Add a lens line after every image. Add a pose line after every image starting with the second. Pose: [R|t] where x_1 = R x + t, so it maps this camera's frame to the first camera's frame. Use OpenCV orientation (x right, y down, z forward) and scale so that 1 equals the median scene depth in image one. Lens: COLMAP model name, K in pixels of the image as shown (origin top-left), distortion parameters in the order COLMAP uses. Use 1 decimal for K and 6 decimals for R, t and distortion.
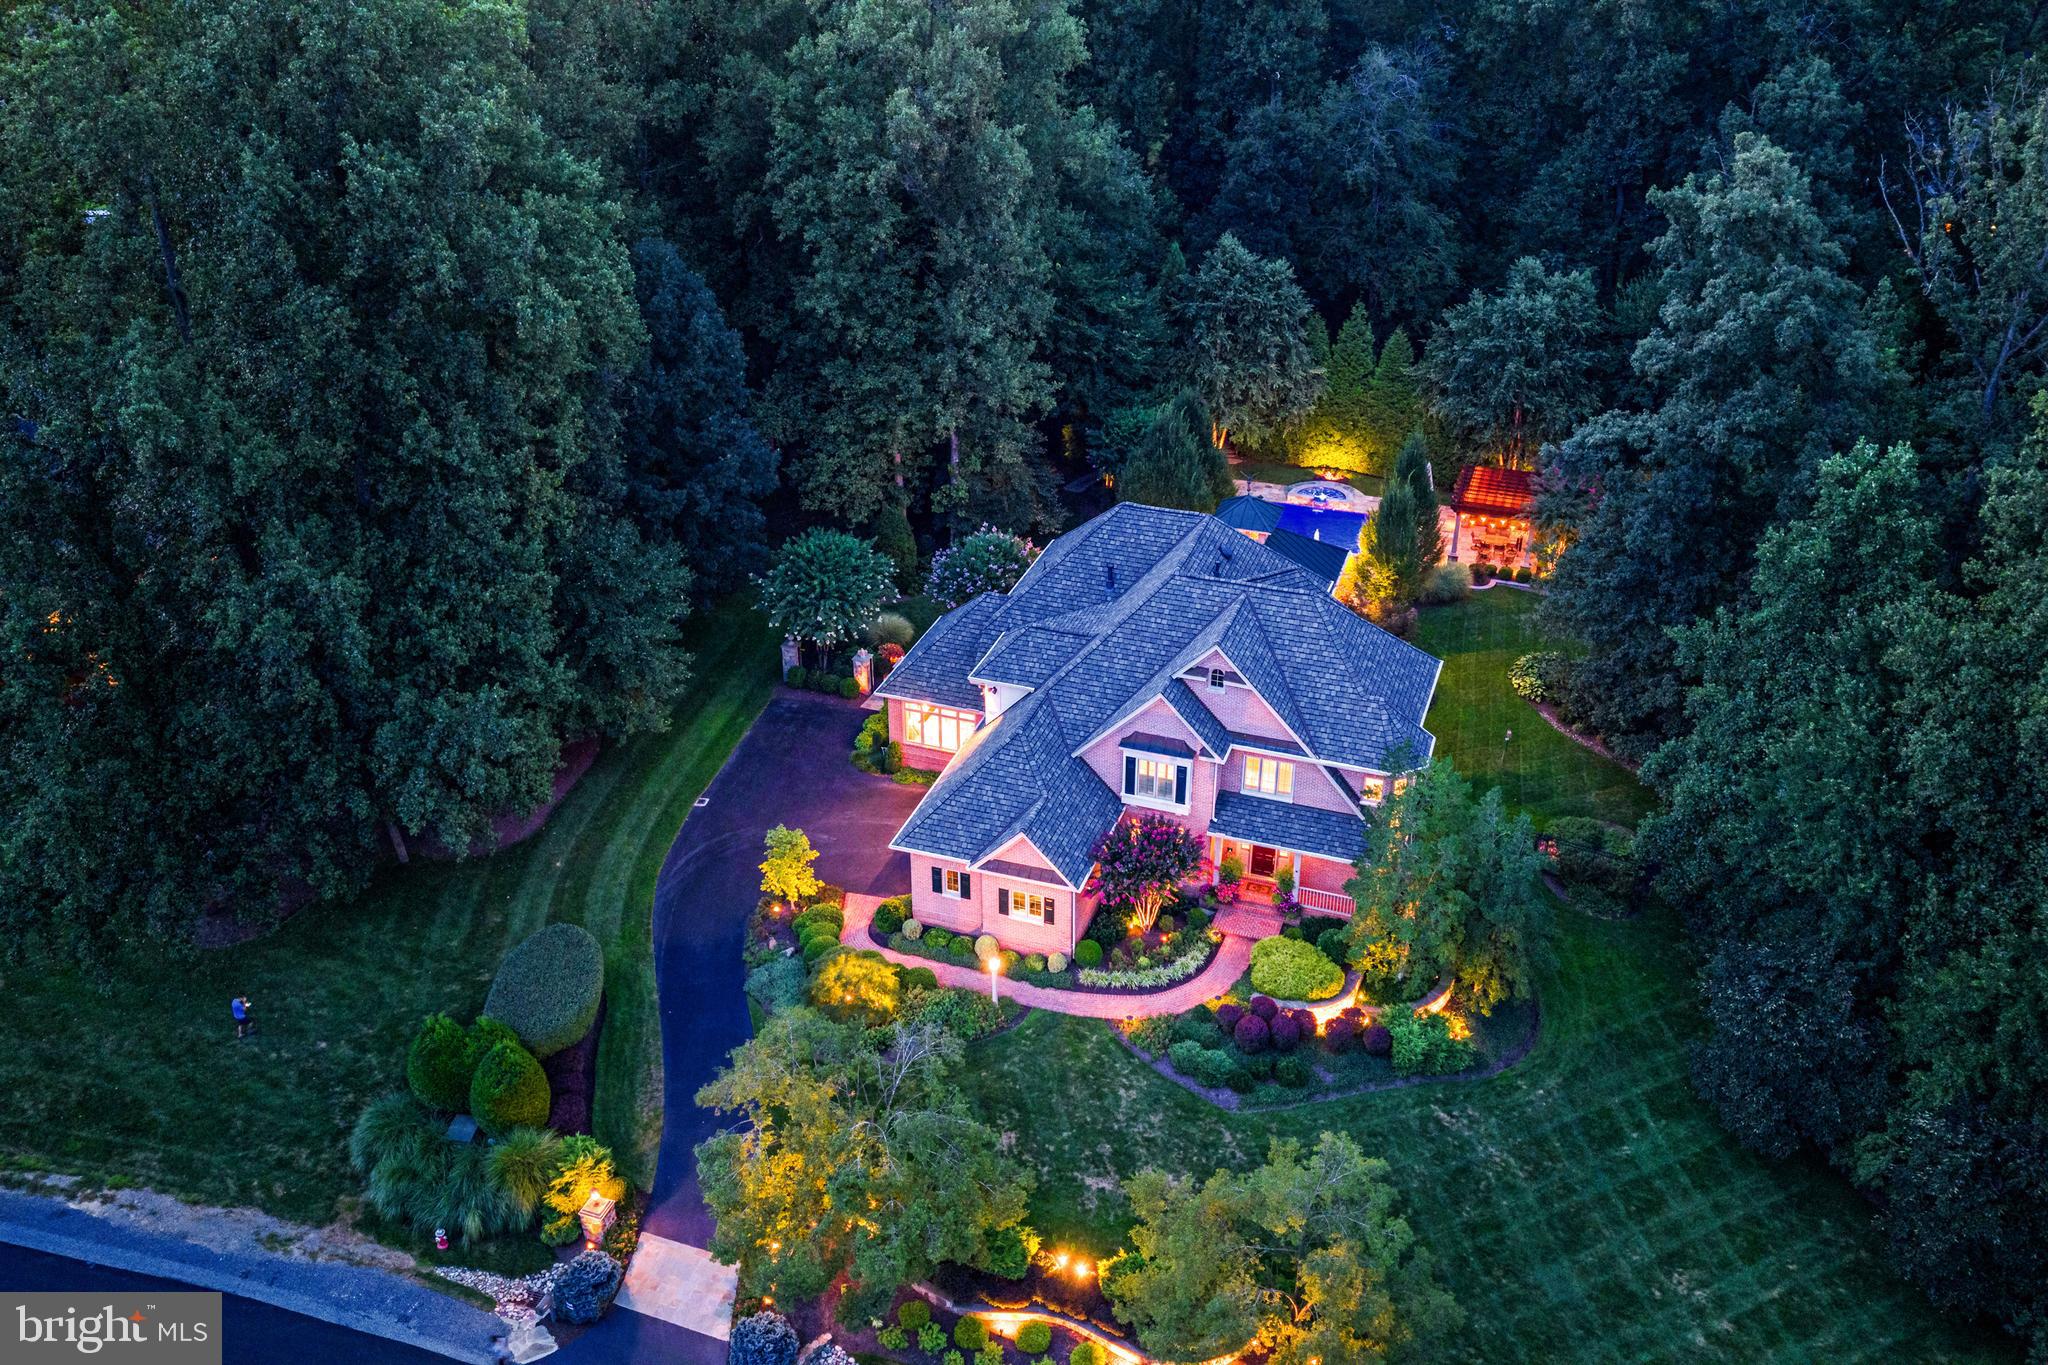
lens RADIAL K [[1684.5, 0, 1046.6], [0, 1684.5, 673.4], [0, 0, 1]] dist [0.017592, -0.019372]
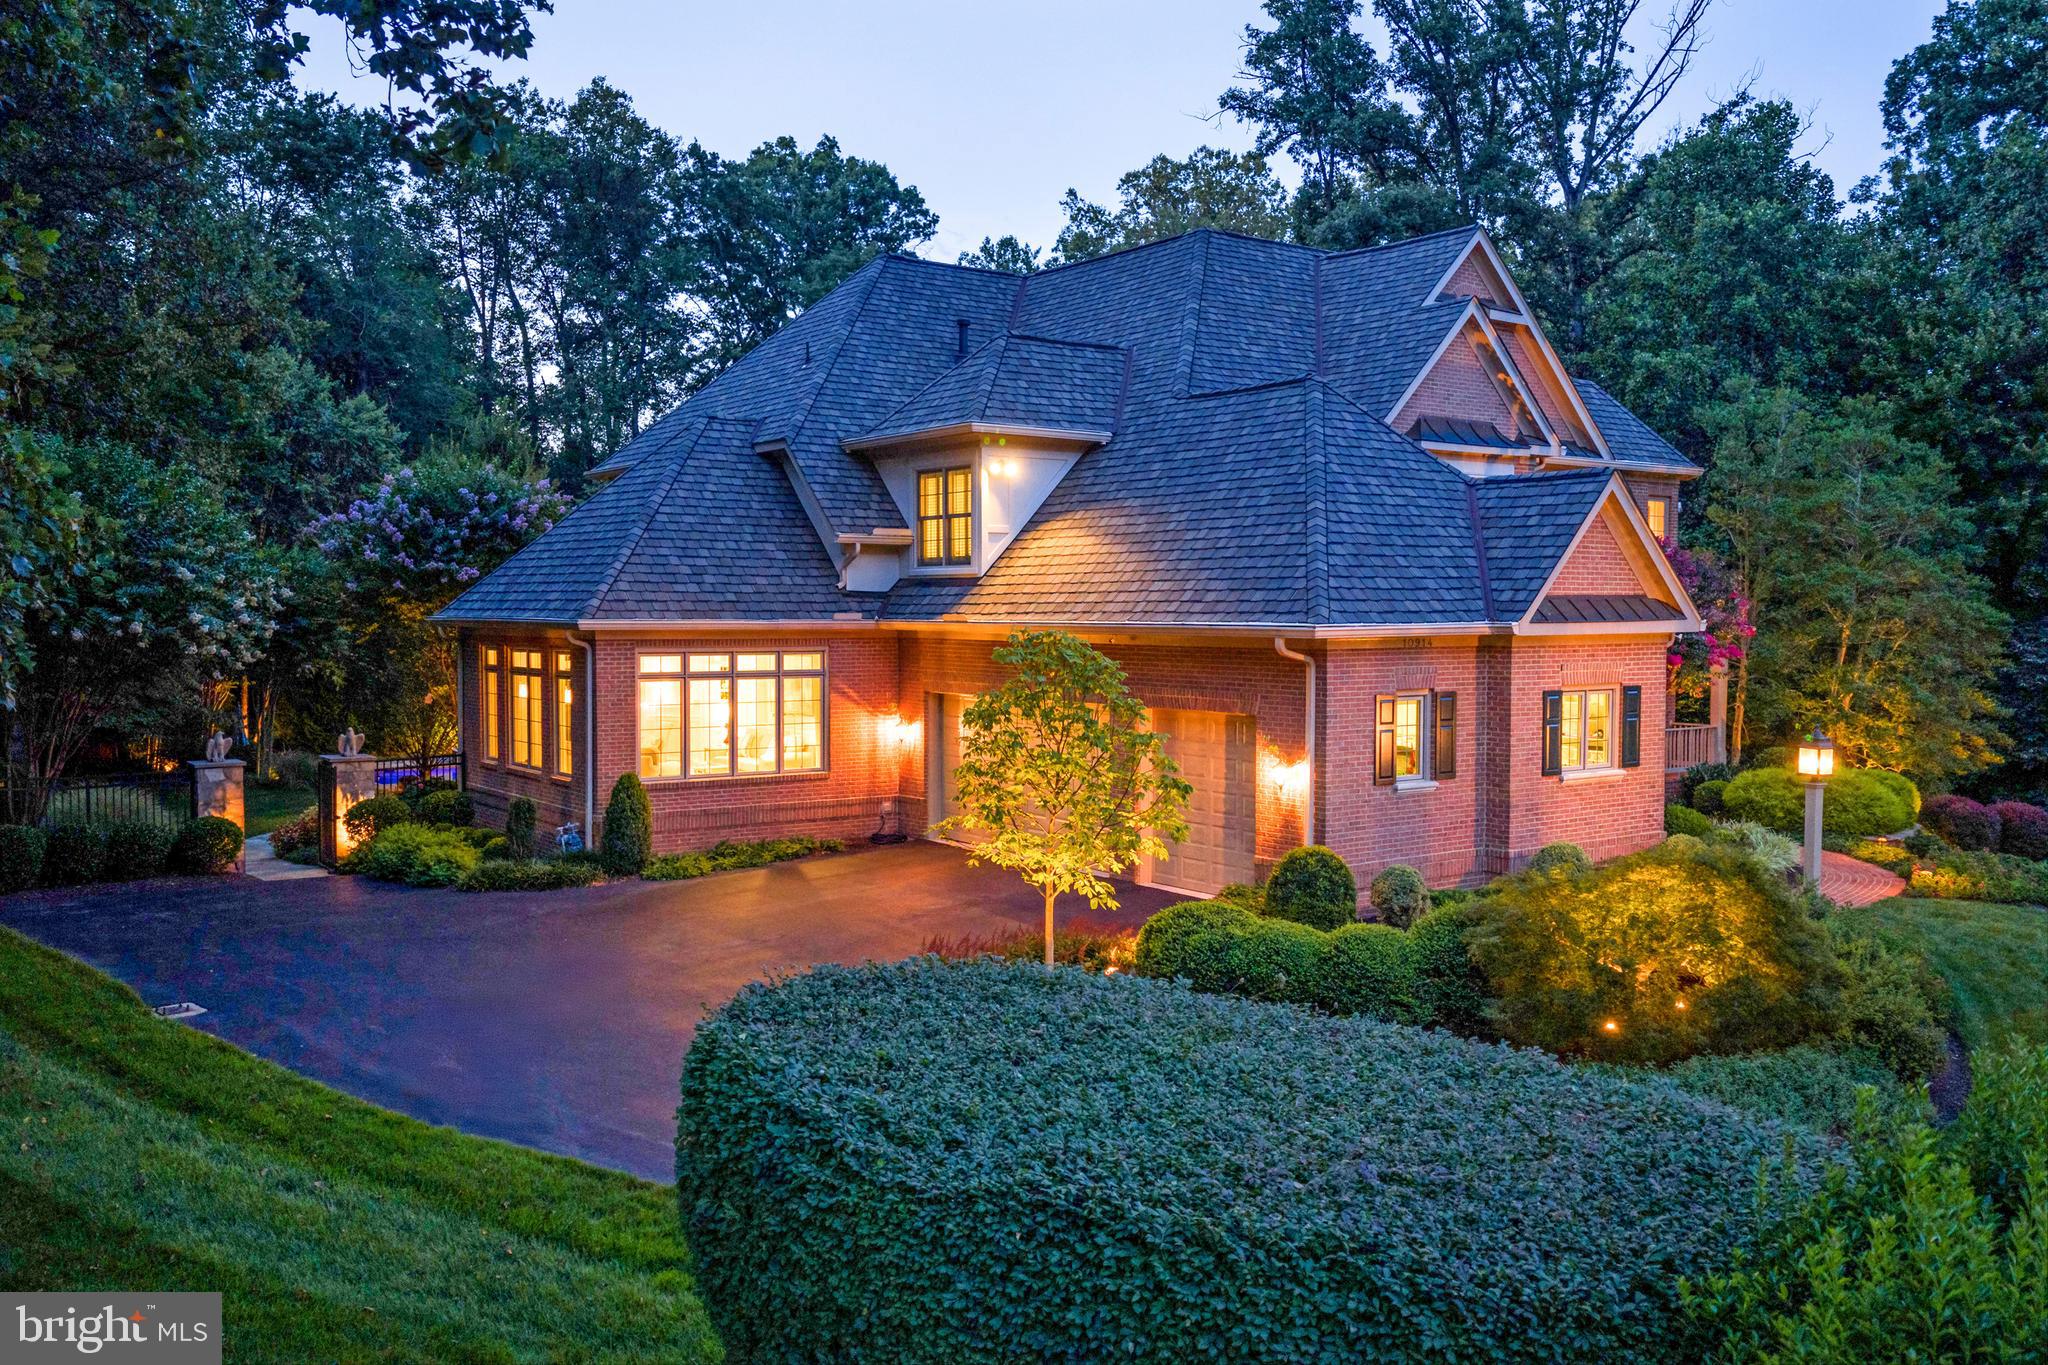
lens RADIAL K [[1684.5, 0, 1043.6], [0, 1684.5, 671.9], [0, 0, 1]] dist [0.017592, -0.019372]
pose [[0.569880, -0.035132, 0.820977, -0.392467], [0.403081, 0.882580, -0.242029, 0.169004], [-0.716075, 0.468847, 0.517126, 0.883952]]
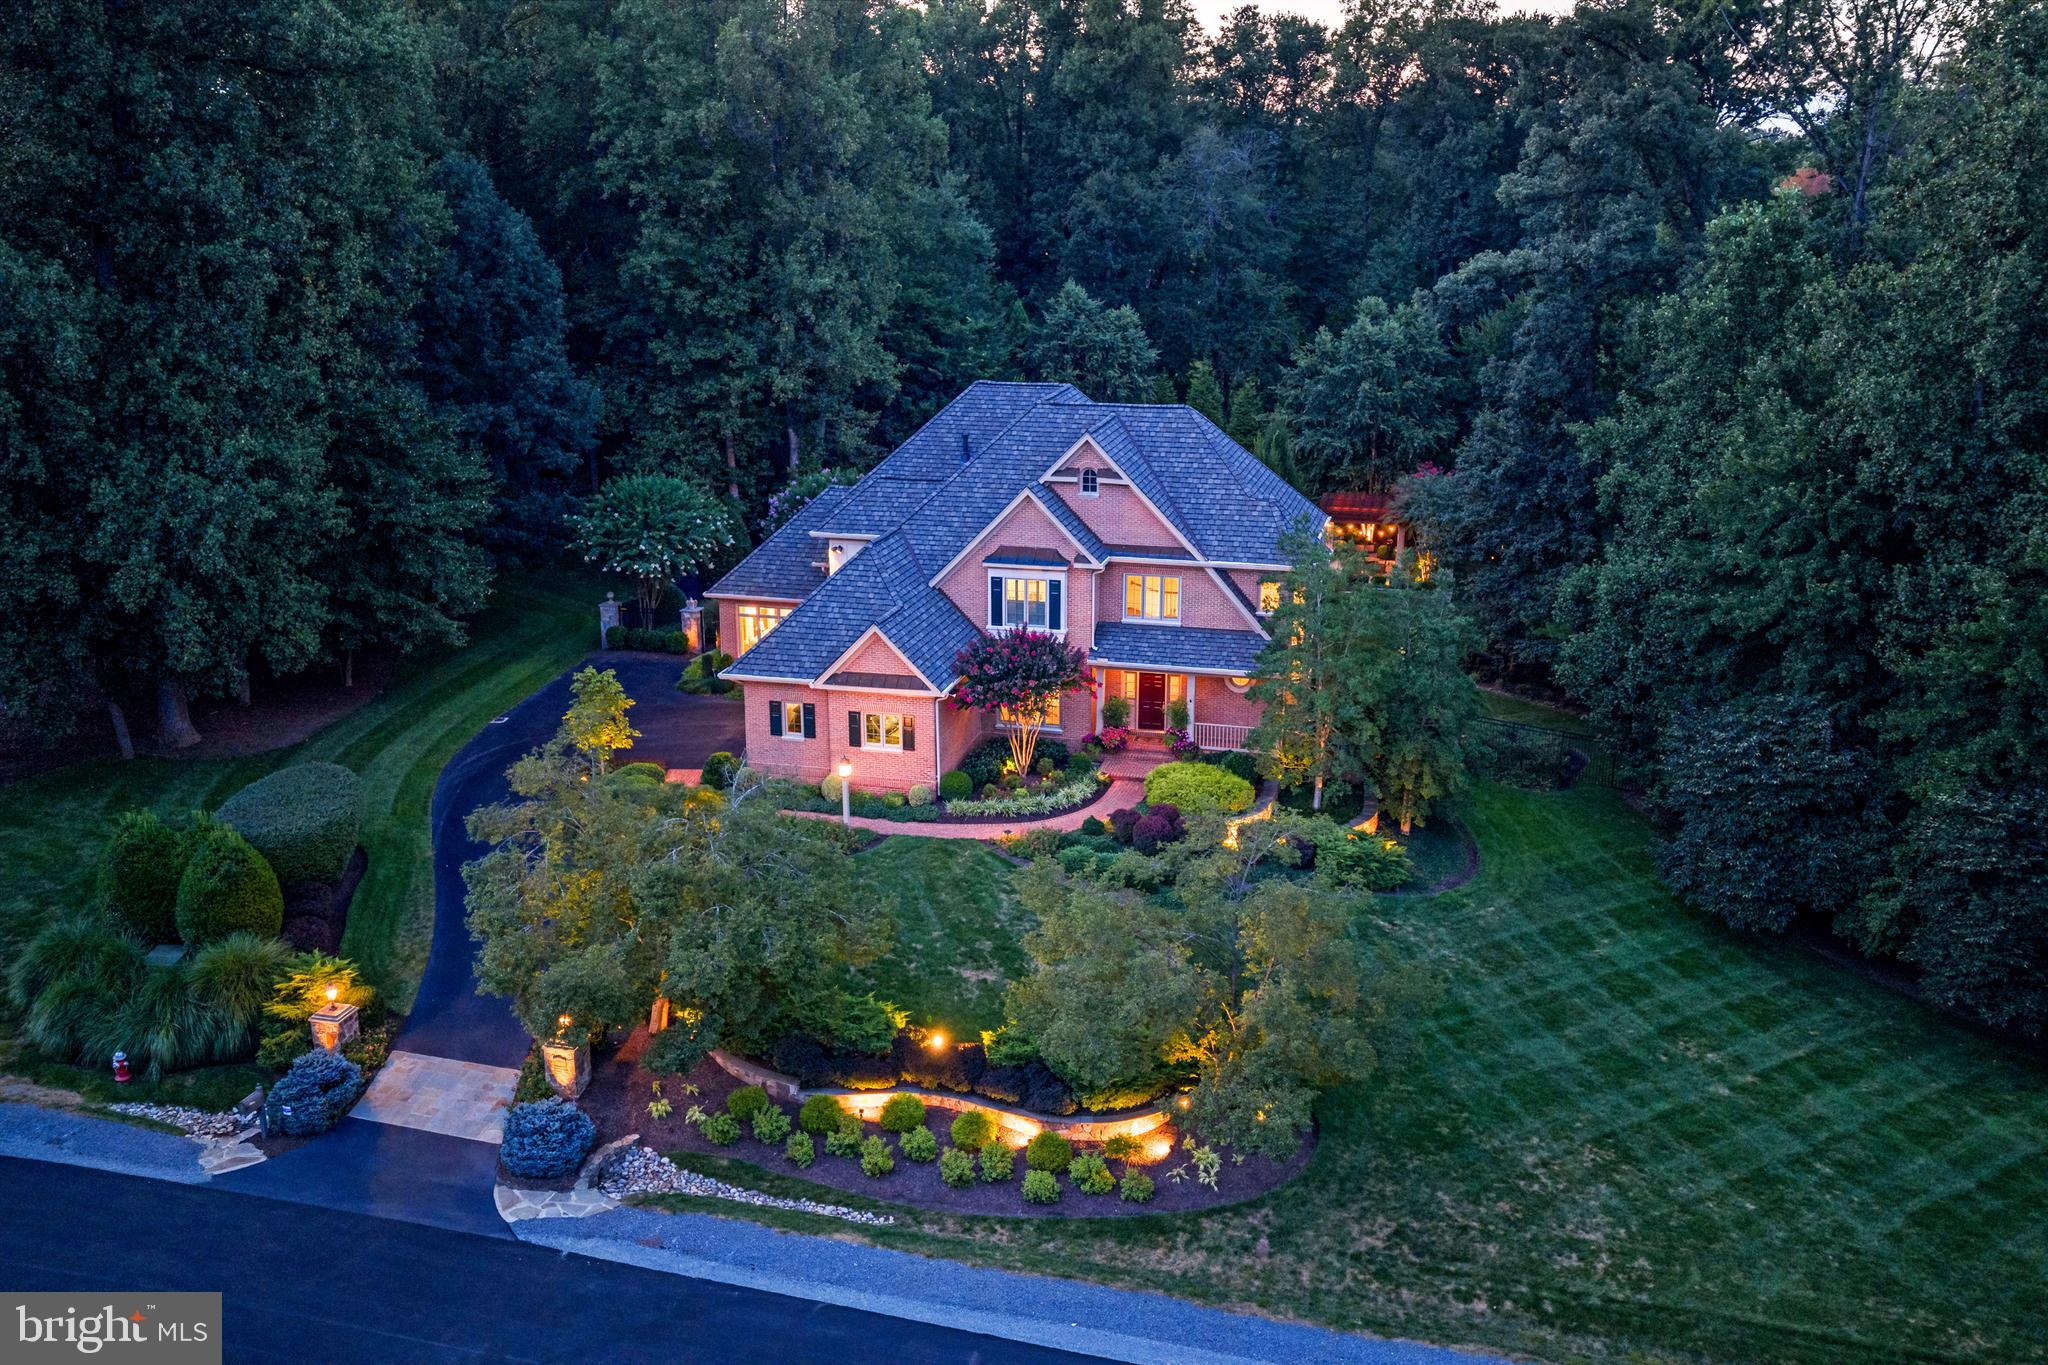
lens RADIAL K [[1684.5, 0, 1044.5], [0, 1684.5, 672.7], [0, 0, 1]] dist [0.017592, -0.019372]
pose [[0.995453, -0.026649, 0.091449, -0.007072], [0.047089, 0.972224, -0.229268, 0.308483], [-0.082799, 0.232532, 0.969058, 0.159550]]
